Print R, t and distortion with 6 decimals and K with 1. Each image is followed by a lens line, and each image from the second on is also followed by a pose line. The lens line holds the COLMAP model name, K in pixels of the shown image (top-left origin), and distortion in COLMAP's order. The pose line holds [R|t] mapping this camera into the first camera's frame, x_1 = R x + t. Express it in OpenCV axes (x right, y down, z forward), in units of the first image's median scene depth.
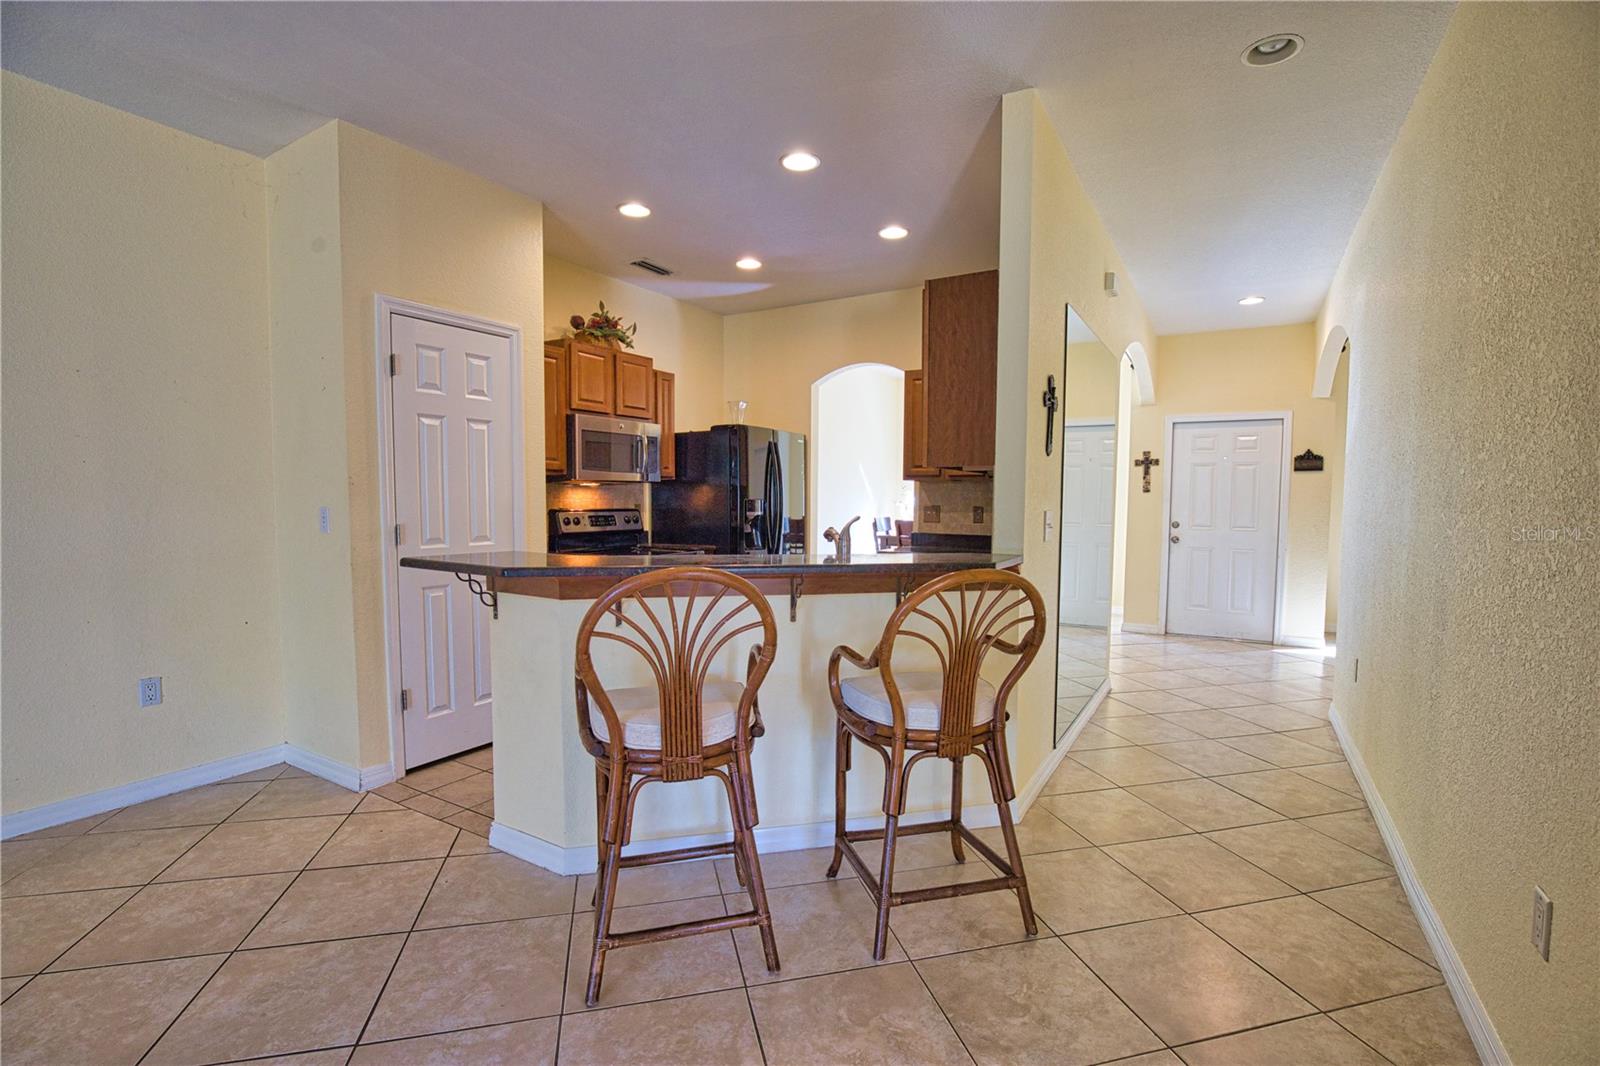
lens RADIAL K [[731.7, 0, 811.7], [0, 731.7, 542.7], [0, 0, 1]] dist [-0.036049, 0.007233]
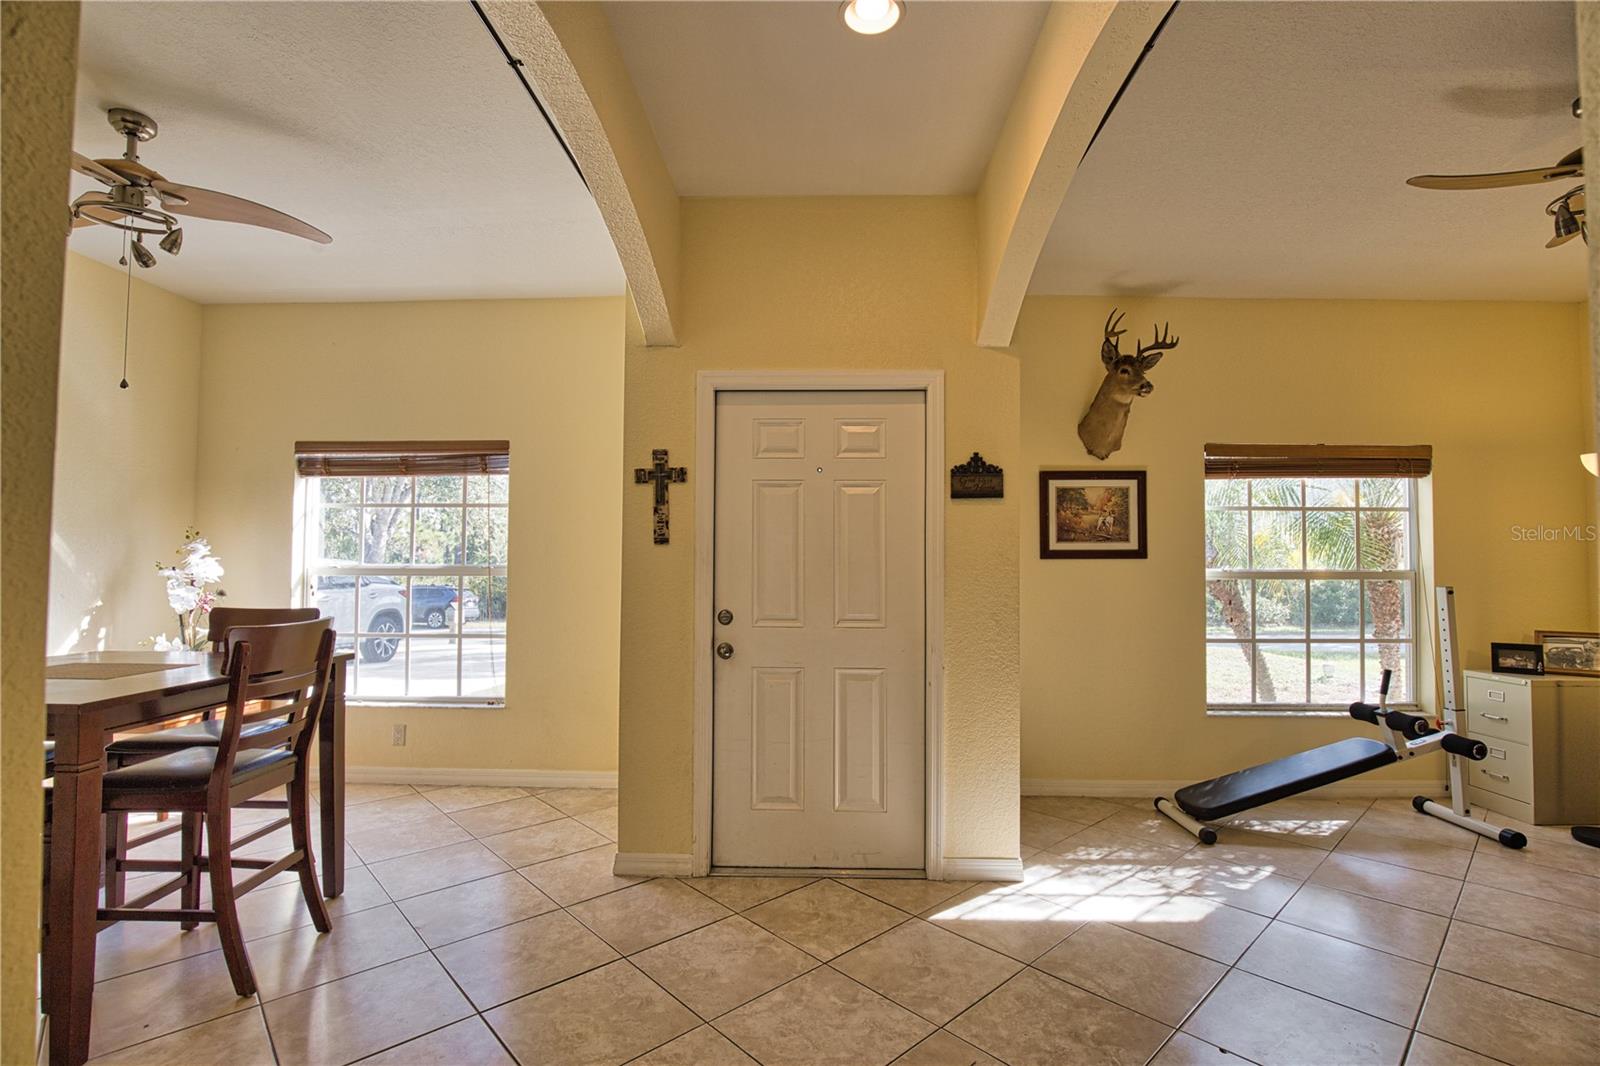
lens RADIAL K [[731.7, 0, 815.6], [0, 731.7, 535.0], [0, 0, 1]] dist [-0.036049, 0.007233]
pose [[0.874138, 0.013890, 0.485479, 0.333468], [0.032119, 0.995749, -0.086322, -0.034533], [-0.484614, 0.091051, 0.869976, 0.582111]]
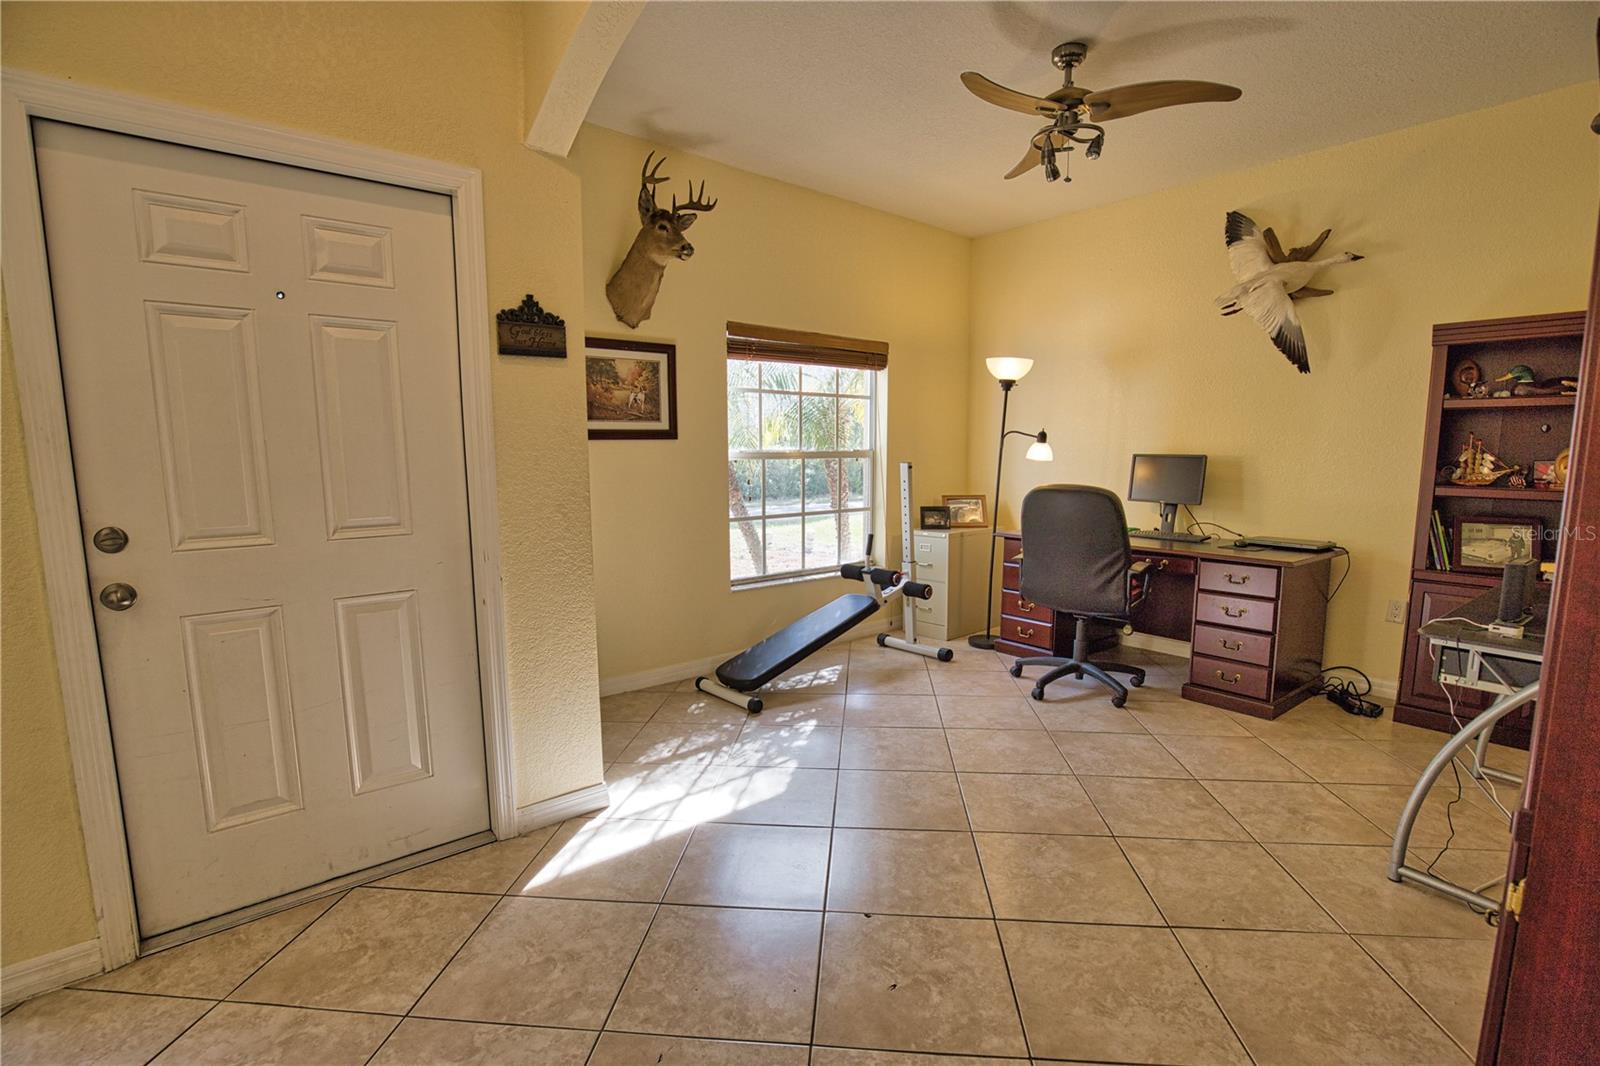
lens RADIAL K [[731.7, 0, 807.9], [0, 731.7, 543.7], [0, 0, 1]] dist [-0.036049, 0.007233]
pose [[0.332003, -0.131020, 0.934135, 0.349281], [0.065564, 0.991117, 0.115710, -0.036296], [-0.940997, 0.022830, 0.337643, 0.684880]]
